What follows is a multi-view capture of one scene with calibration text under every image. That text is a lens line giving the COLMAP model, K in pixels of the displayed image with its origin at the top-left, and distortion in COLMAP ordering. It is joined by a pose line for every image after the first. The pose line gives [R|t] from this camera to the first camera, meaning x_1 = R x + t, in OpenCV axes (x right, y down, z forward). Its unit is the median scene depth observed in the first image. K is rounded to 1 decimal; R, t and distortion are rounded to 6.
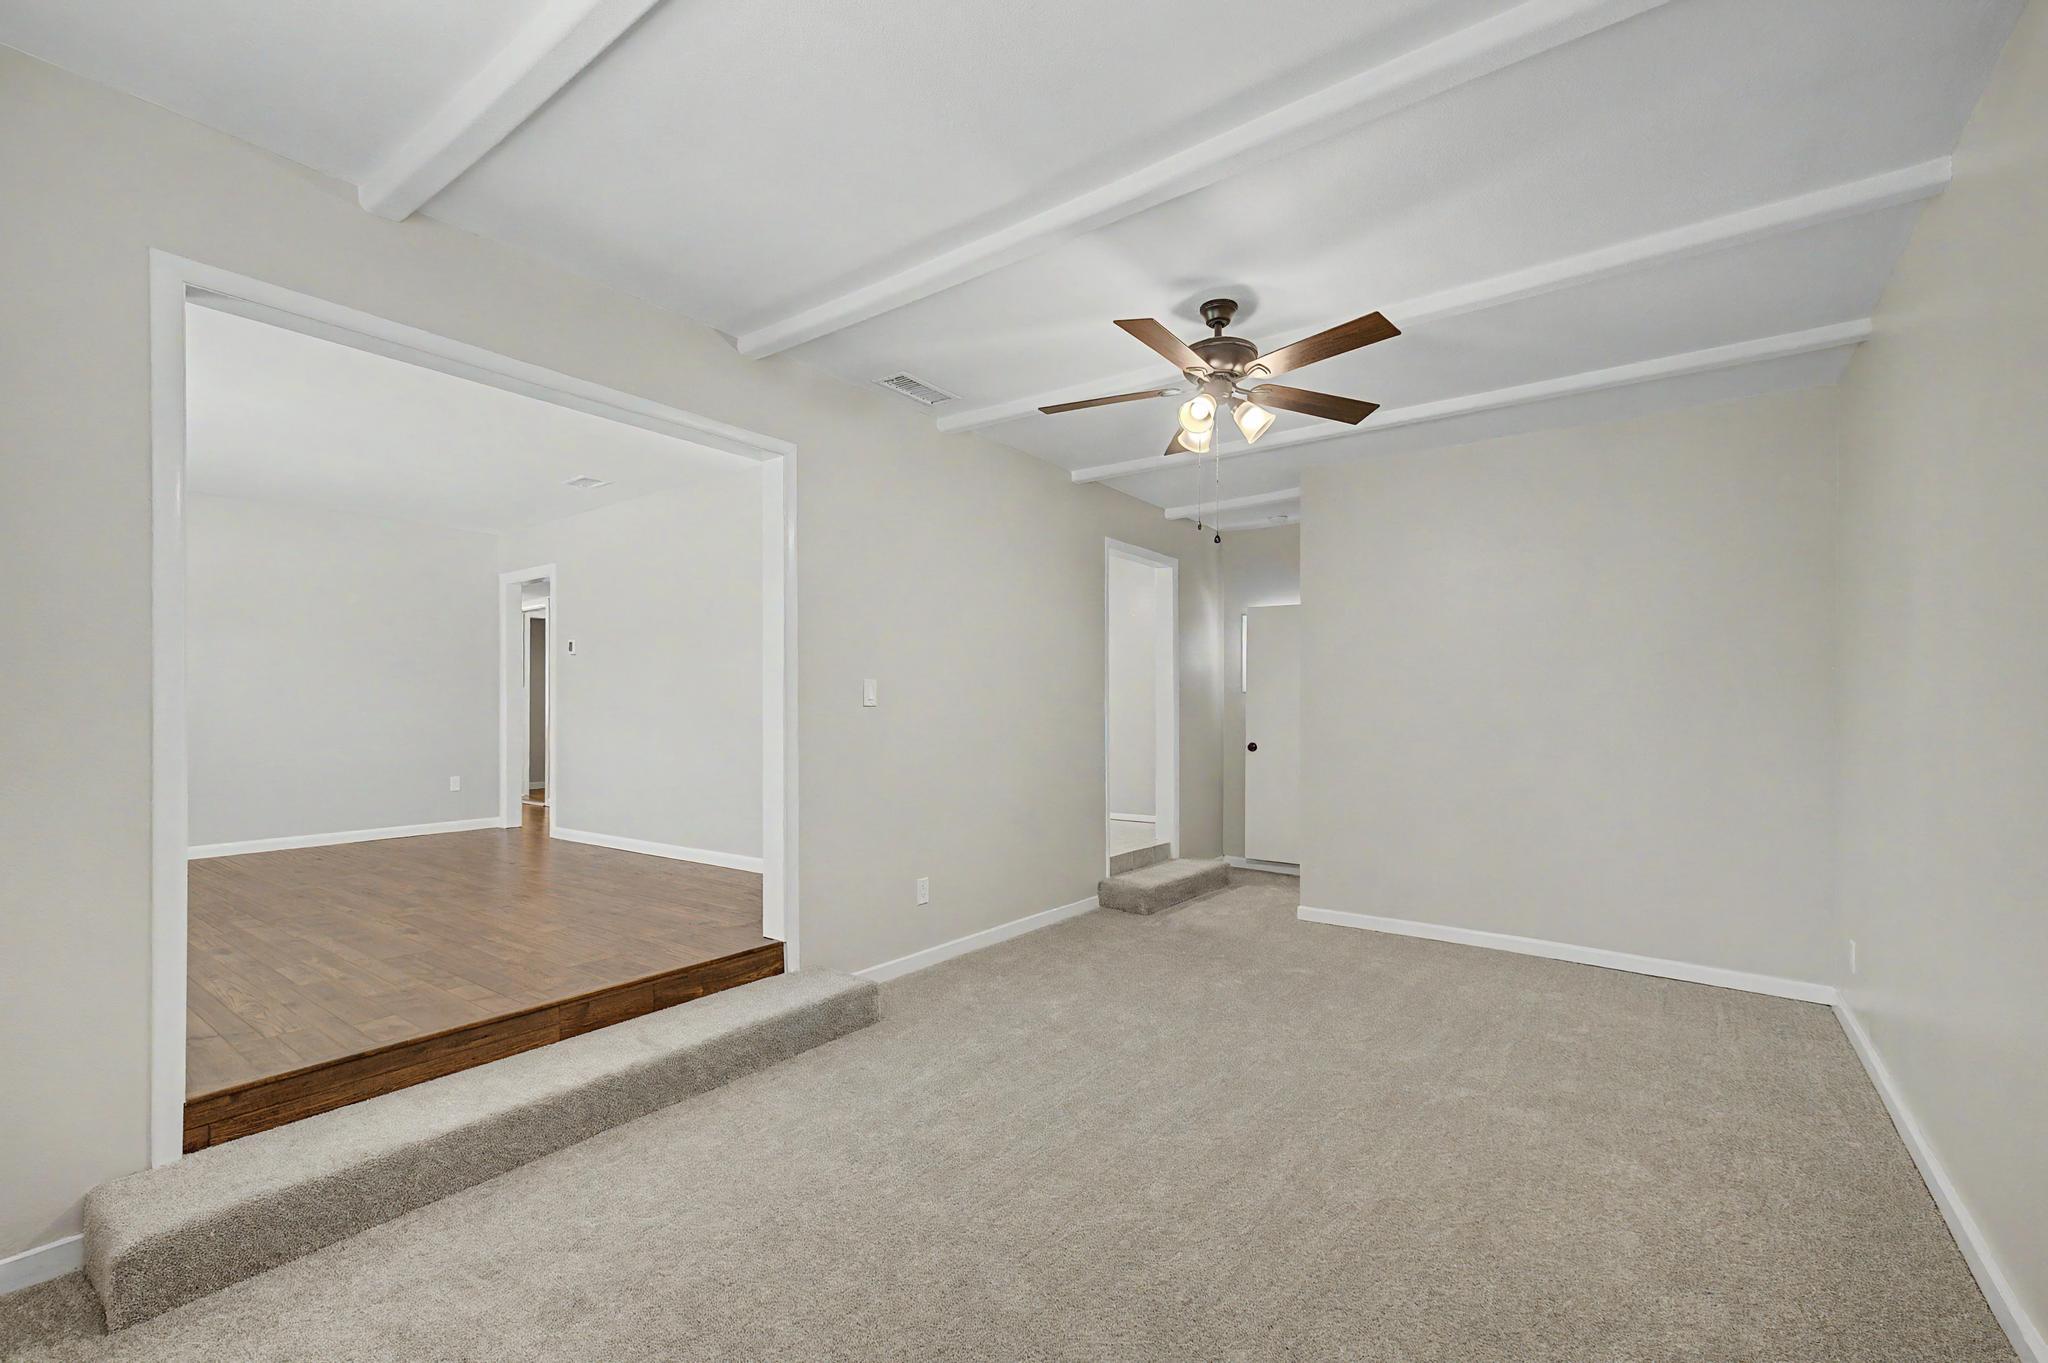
lens RADIAL K [[873.2, 0, 1019.8], [0, 873.2, 731.0], [0, 0, 1]] dist [0.000460, -0.000099]
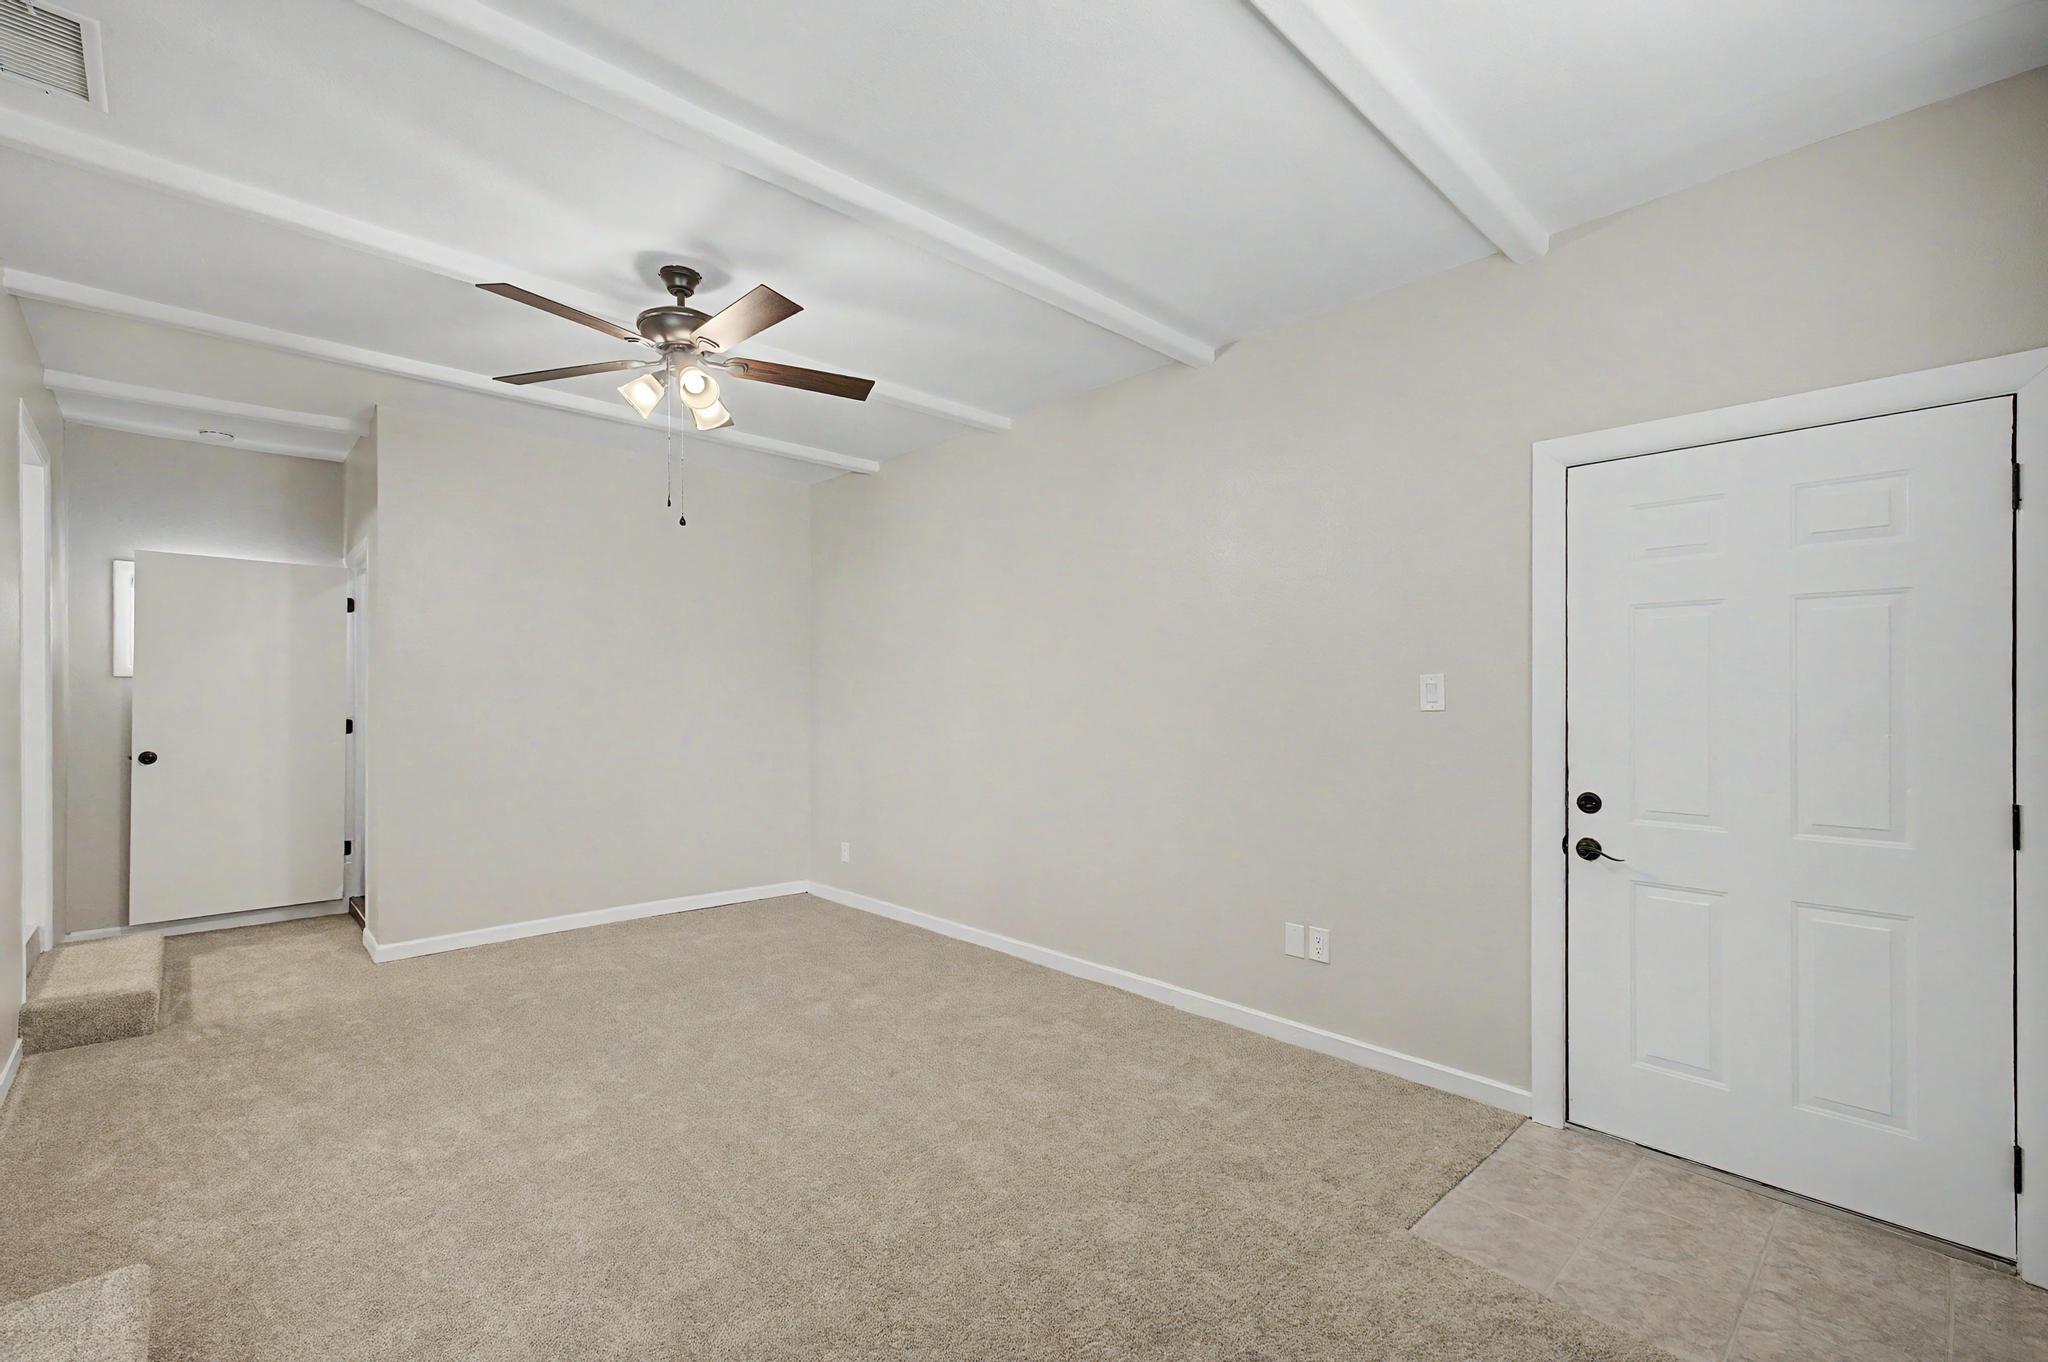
lens RADIAL K [[867.1, 0, 1017.5], [0, 867.1, 705.2], [0, 0, 1]] dist [-0.002292, -0.000457]
pose [[0.155427, -0.012847, 0.987764, -0.616858], [0.030401, 0.999504, 0.008216, -0.015553], [-0.987380, 0.028752, 0.155740, 0.482946]]
